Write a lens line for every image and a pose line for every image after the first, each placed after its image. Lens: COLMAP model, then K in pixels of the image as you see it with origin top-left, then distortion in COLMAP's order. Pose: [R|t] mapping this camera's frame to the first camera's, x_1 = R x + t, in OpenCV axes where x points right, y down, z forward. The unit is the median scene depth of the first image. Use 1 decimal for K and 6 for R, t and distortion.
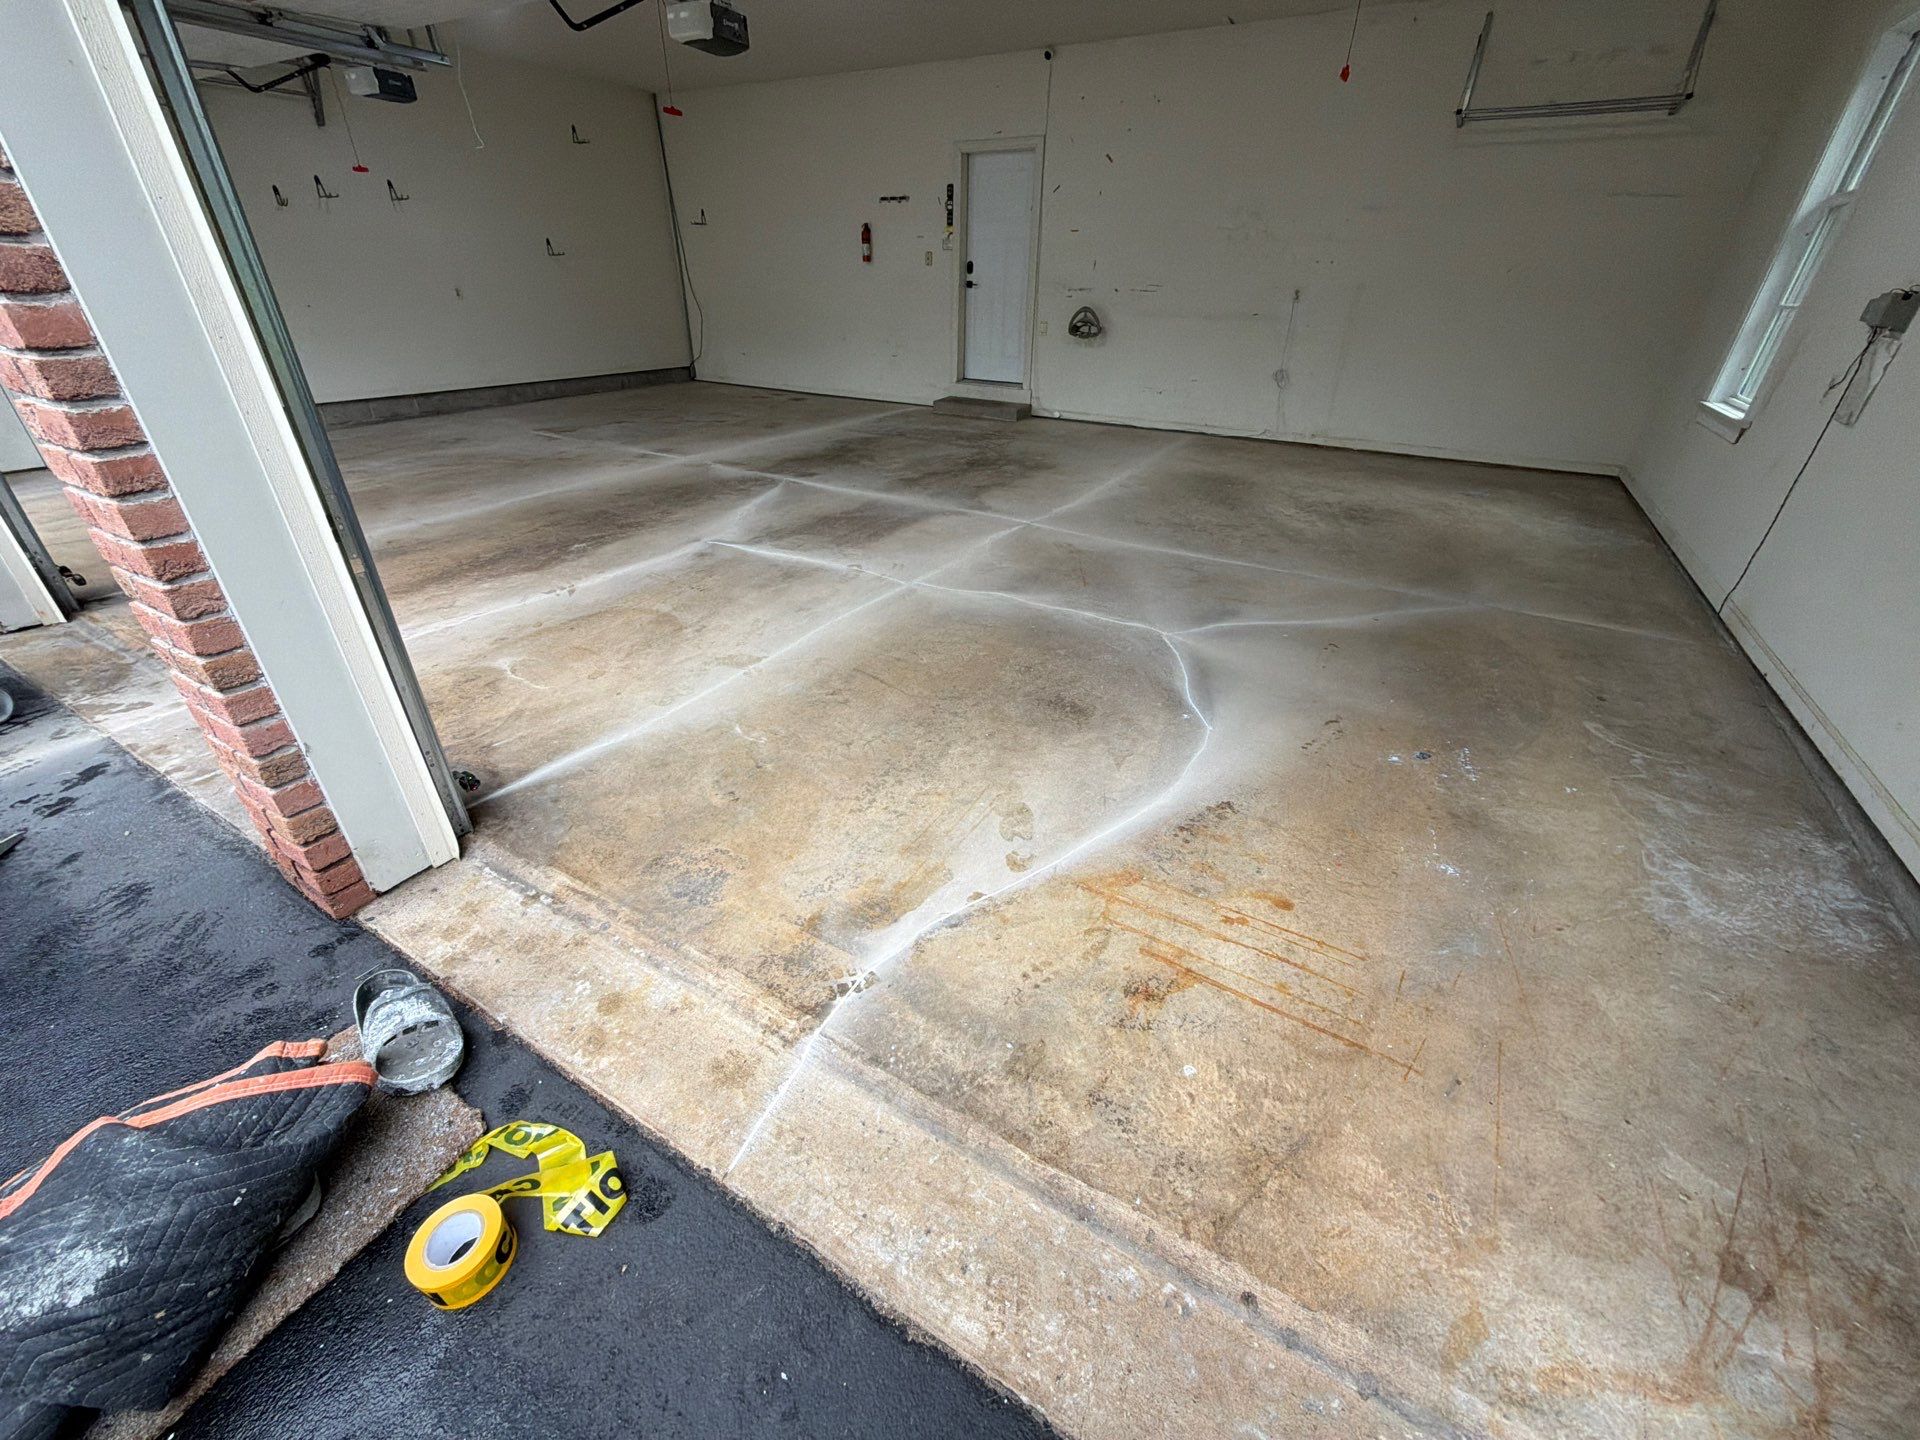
lens RADIAL K [[762.8, 0, 960.0], [0, 762.8, 720.0], [0, 0, 1]] dist [0.000071, 0.000184]
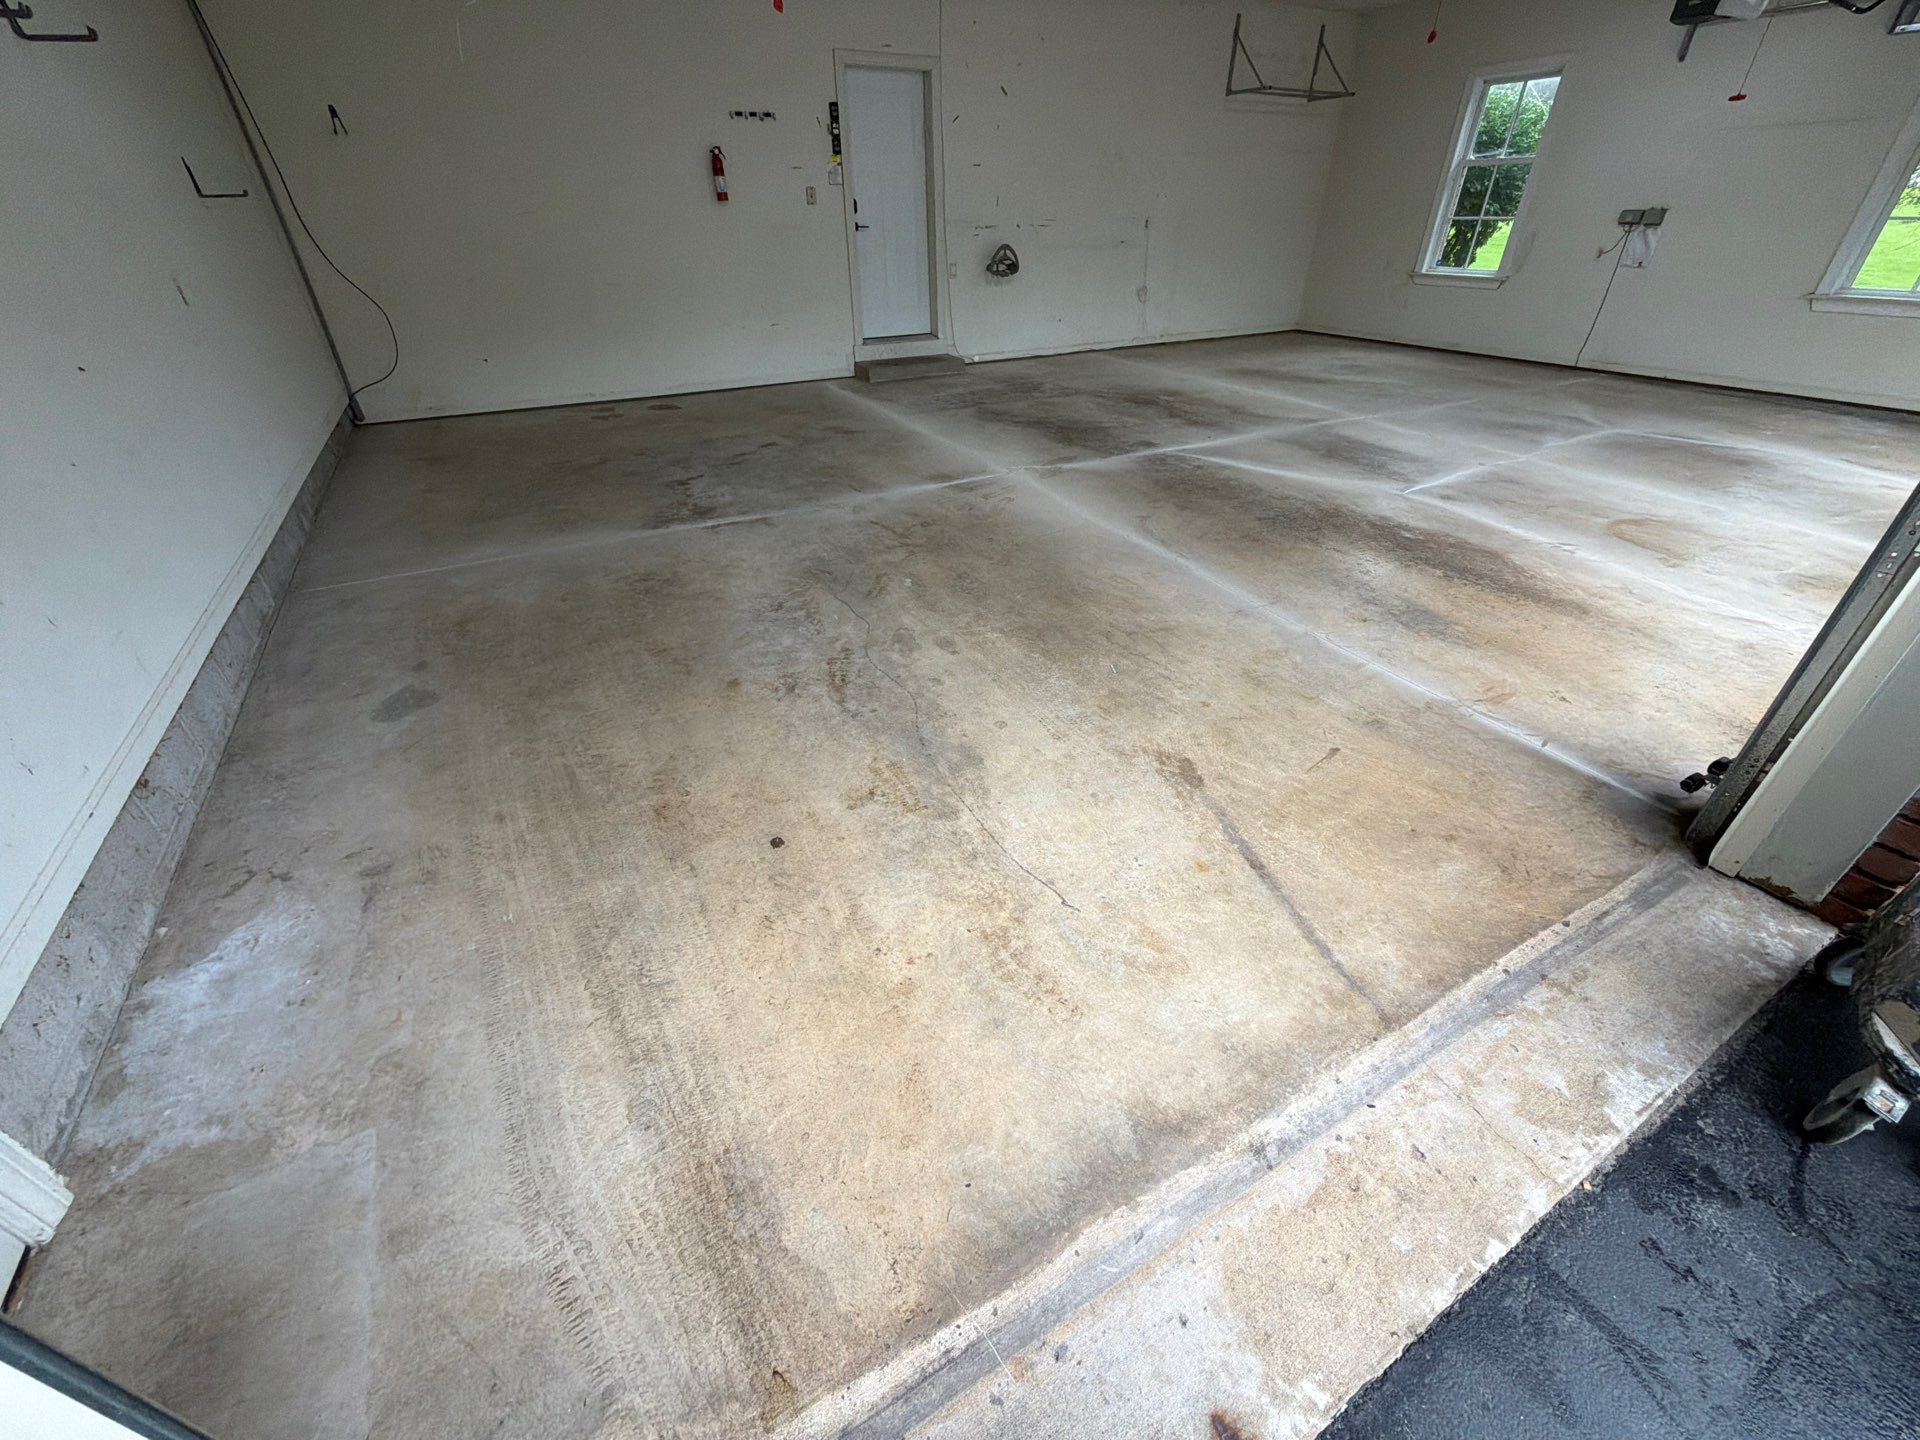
lens RADIAL K [[762.8, 0, 960.0], [0, 762.8, 720.0], [0, 0, 1]] dist [0.000071, 0.000184]
pose [[0.506824, -0.495144, 0.705665, -1.314036], [0.448370, 0.850563, 0.274785, -0.458208], [-0.736271, 0.177131, 0.653093, 0.732759]]
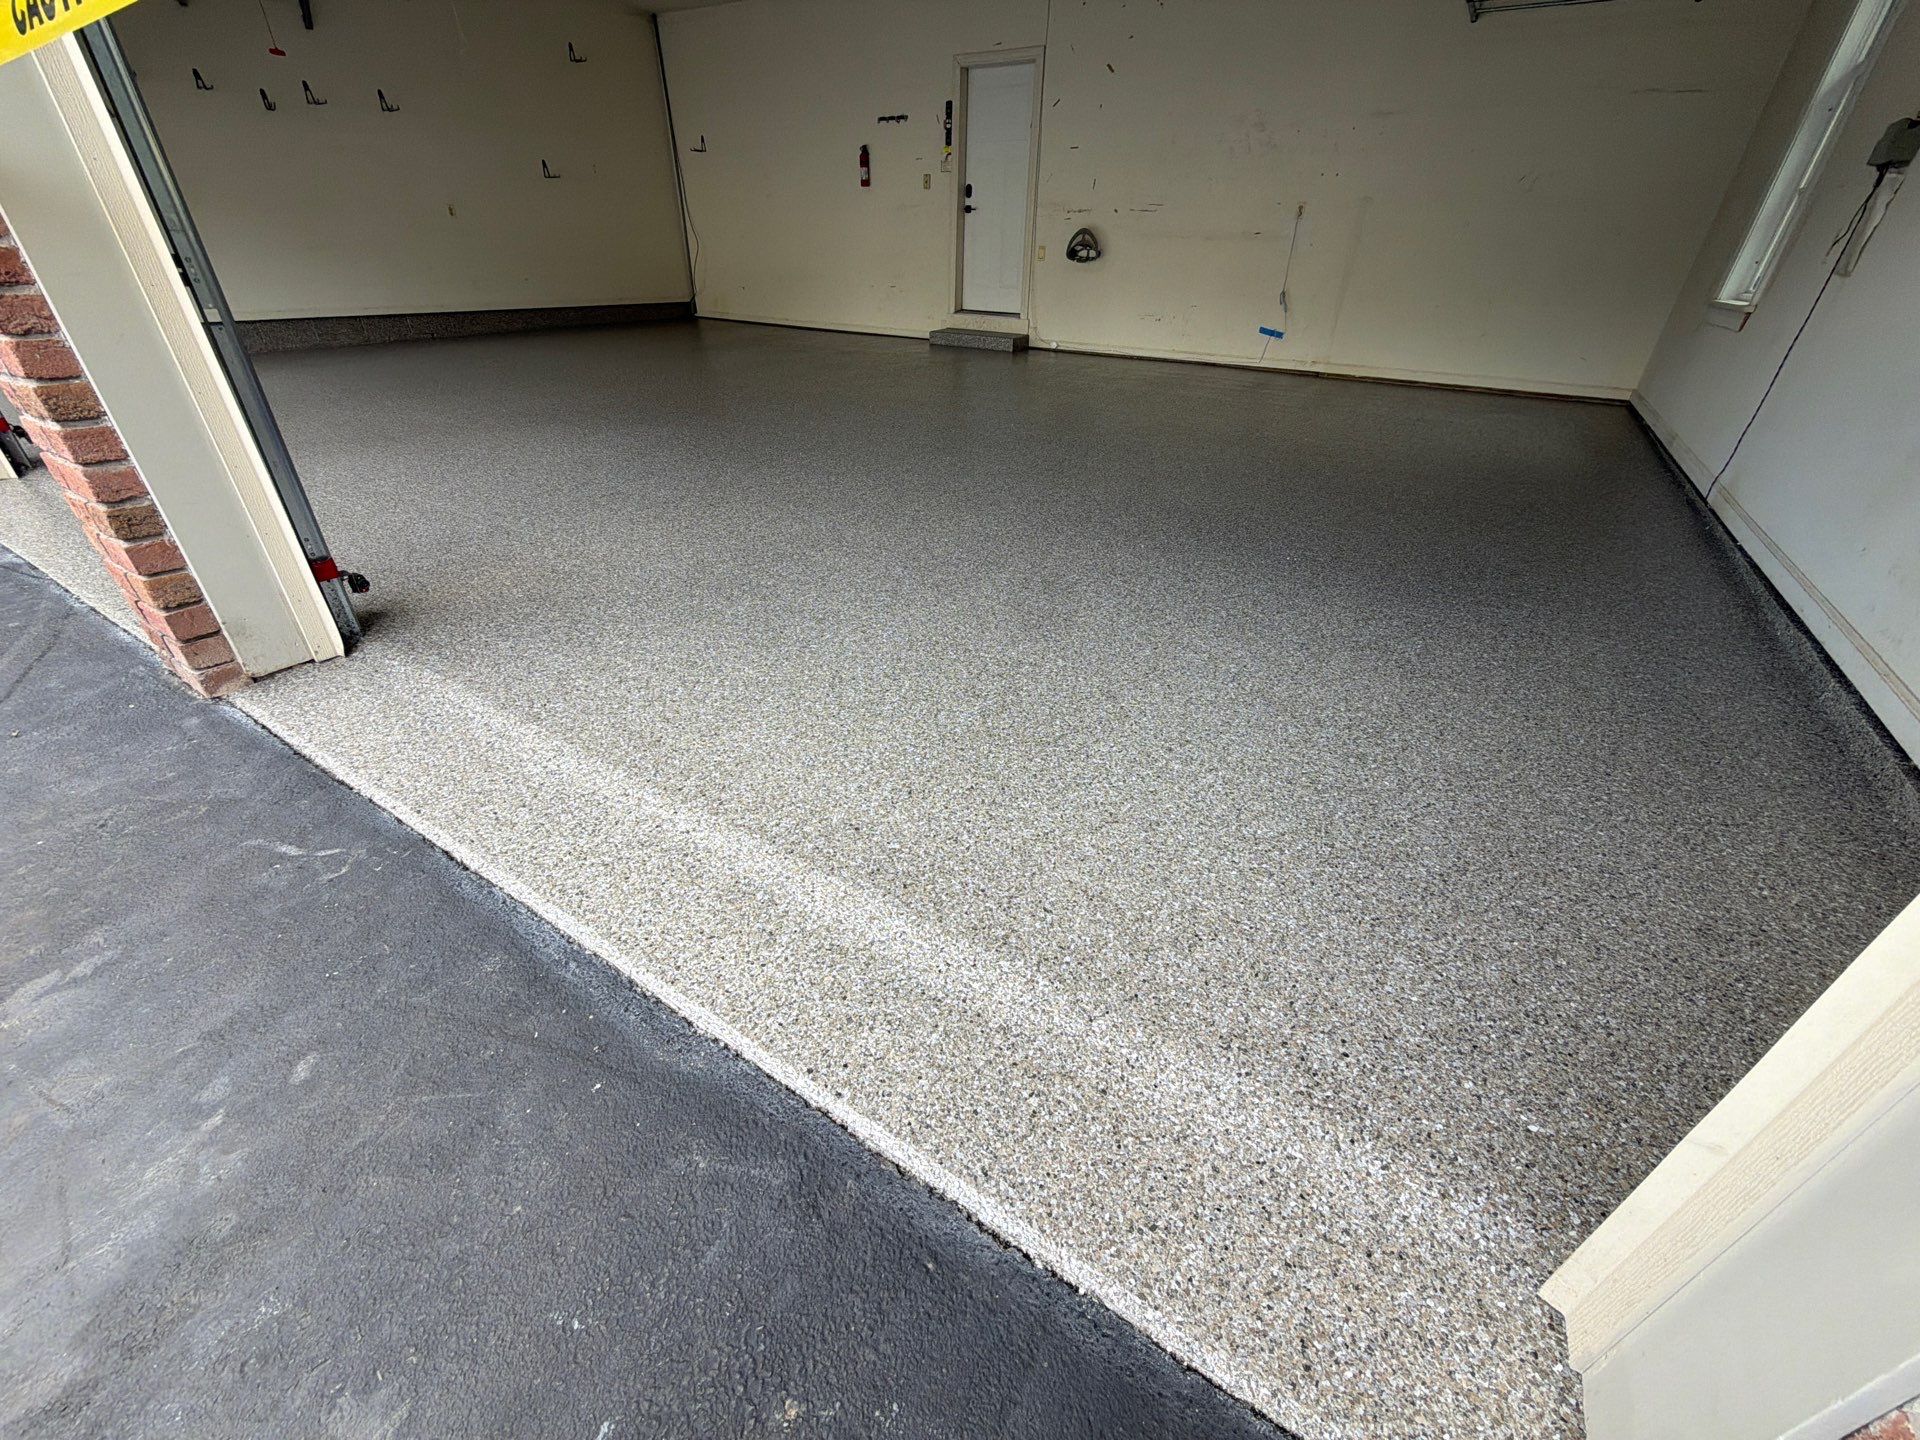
lens RADIAL K [[762.8, 0, 960.0], [0, 762.8, 720.0], [0, 0, 1]] dist [0.000071, 0.000184]
pose [[0.999361, 0.025059, -0.025474, 0.070370], [-0.024422, 0.999388, 0.025027, 0.093650], [0.026086, -0.024389, 0.999362, 0.014980]]
